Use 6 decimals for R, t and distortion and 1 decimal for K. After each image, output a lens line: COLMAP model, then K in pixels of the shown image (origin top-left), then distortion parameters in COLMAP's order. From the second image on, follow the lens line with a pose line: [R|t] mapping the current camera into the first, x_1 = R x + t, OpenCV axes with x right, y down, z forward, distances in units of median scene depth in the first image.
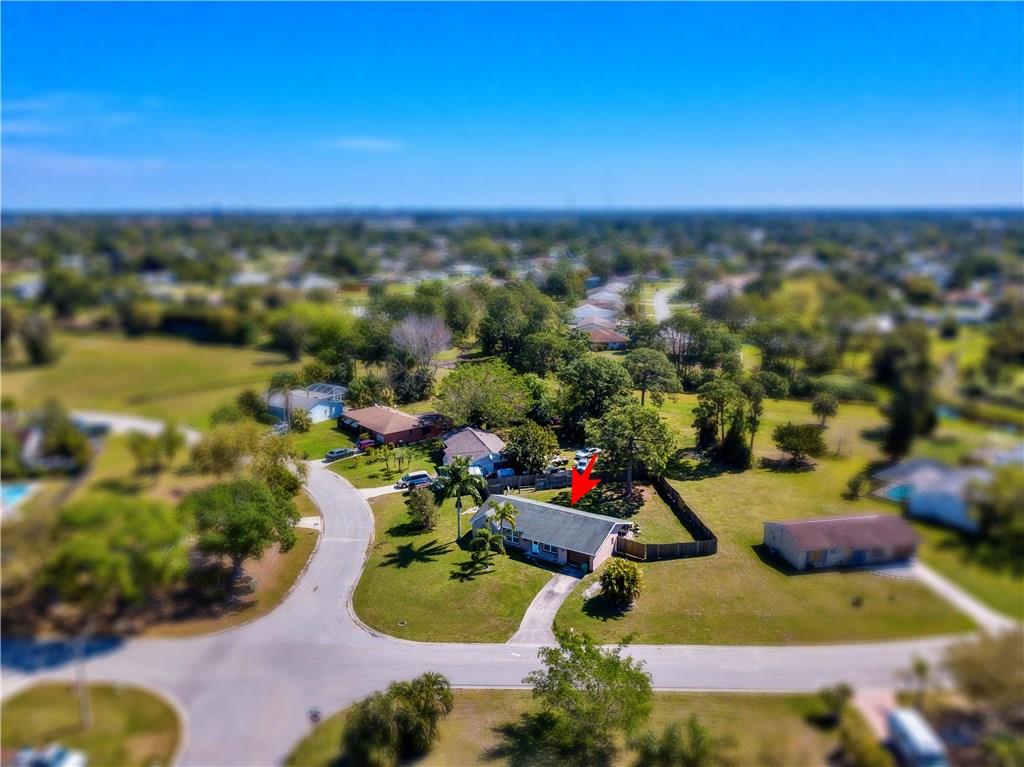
lens RADIAL K [[790.1, 0, 512.0], [0, 790.1, 383.5], [0, 0, 1]] dist [0.020449, -0.011037]
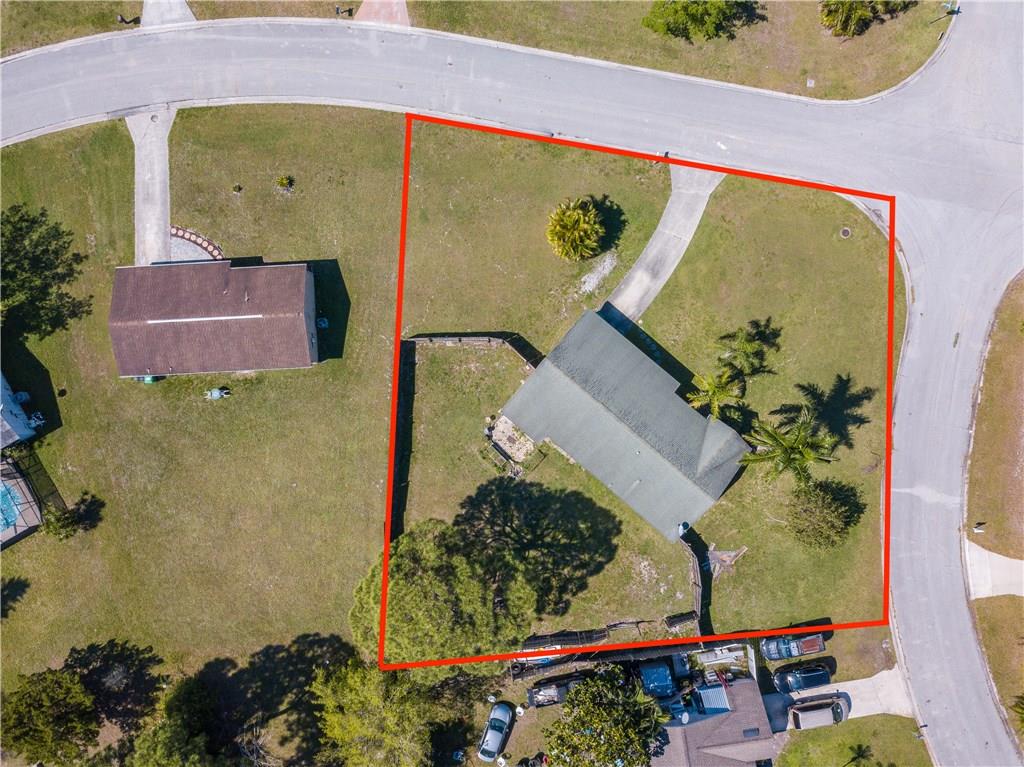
lens RADIAL K [[790.1, 0, 512.0], [0, 790.1, 383.5], [0, 0, 1]] dist [0.020449, -0.011037]
pose [[-0.986577, -0.162633, 0.014690, 0.154912], [0.048002, -0.202852, 0.978032, -0.516090], [-0.156080, 0.965609, 0.207936, 0.940370]]
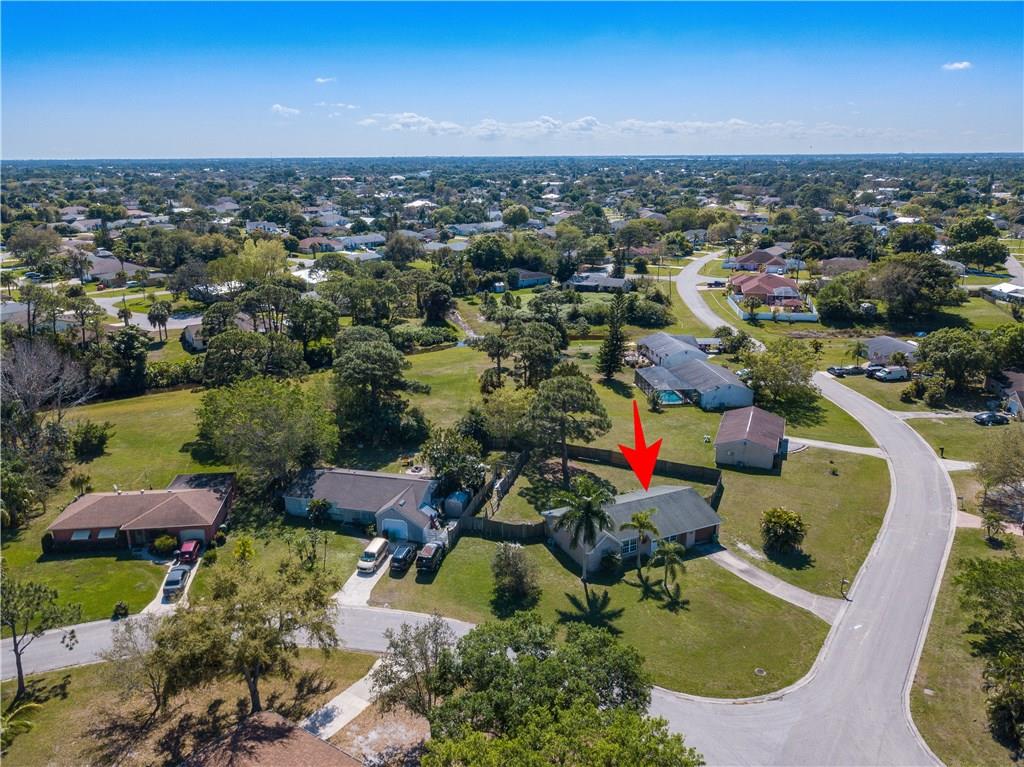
lens RADIAL K [[790.1, 0, 512.0], [0, 790.1, 383.5], [0, 0, 1]] dist [0.020449, -0.011037]
pose [[0.536312, -0.238180, 0.809716, -0.805507], [0.187932, 0.968971, 0.160550, -0.160233], [-0.822831, 0.066066, 0.564432, 0.657765]]
